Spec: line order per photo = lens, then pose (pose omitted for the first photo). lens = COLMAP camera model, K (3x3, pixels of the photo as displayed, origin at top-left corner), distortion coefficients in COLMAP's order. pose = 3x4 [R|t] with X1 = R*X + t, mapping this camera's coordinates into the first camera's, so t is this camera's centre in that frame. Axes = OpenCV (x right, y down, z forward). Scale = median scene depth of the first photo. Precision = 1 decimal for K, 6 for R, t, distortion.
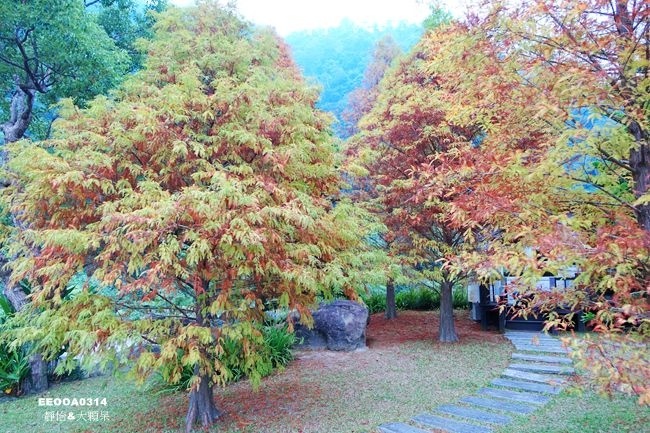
lens RADIAL K [[447.8, 0, 326.0], [0, 447.8, 218.9], [0, 0, 1]] dist [0.002177, 0.000634]
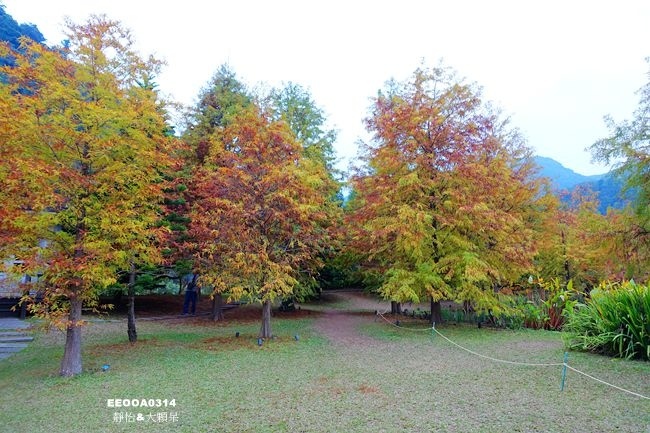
lens RADIAL K [[447.8, 0, 326.0], [0, 447.8, 218.9], [0, 0, 1]] dist [0.002177, 0.000634]
pose [[0.500745, 0.128862, 0.855949, -0.398748], [-0.139473, 0.987947, -0.067140, -0.121714], [-0.854284, -0.085762, 0.512682, -0.787263]]
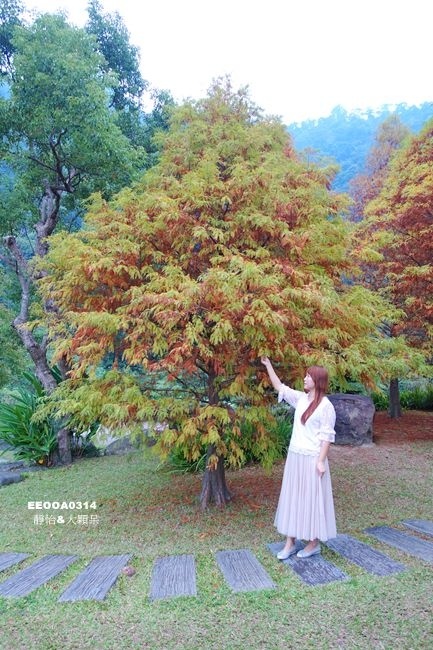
lens RADIAL K [[447.8, 0, 216.5], [0, 447.8, 325.0], [0, 0, 1]] dist [0.002177, 0.000634]
pose [[0.976929, 0.005946, -0.213481, -0.063692], [-0.001990, 0.999822, 0.018743, 0.030848], [0.213555, -0.017886, 0.976767, -0.001416]]
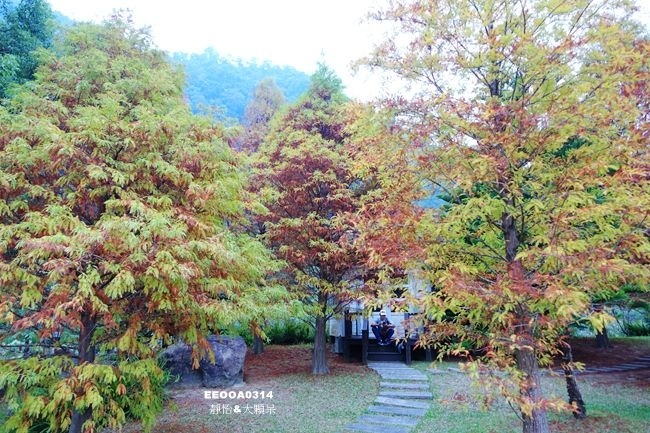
lens RADIAL K [[447.8, 0, 326.0], [0, 447.8, 218.9], [0, 0, 1]] dist [0.002177, 0.000634]
pose [[0.945702, 0.072655, 0.316811, -0.149767], [-0.048925, 0.995411, -0.082235, -0.006997], [-0.321332, 0.062270, 0.944917, -0.046871]]
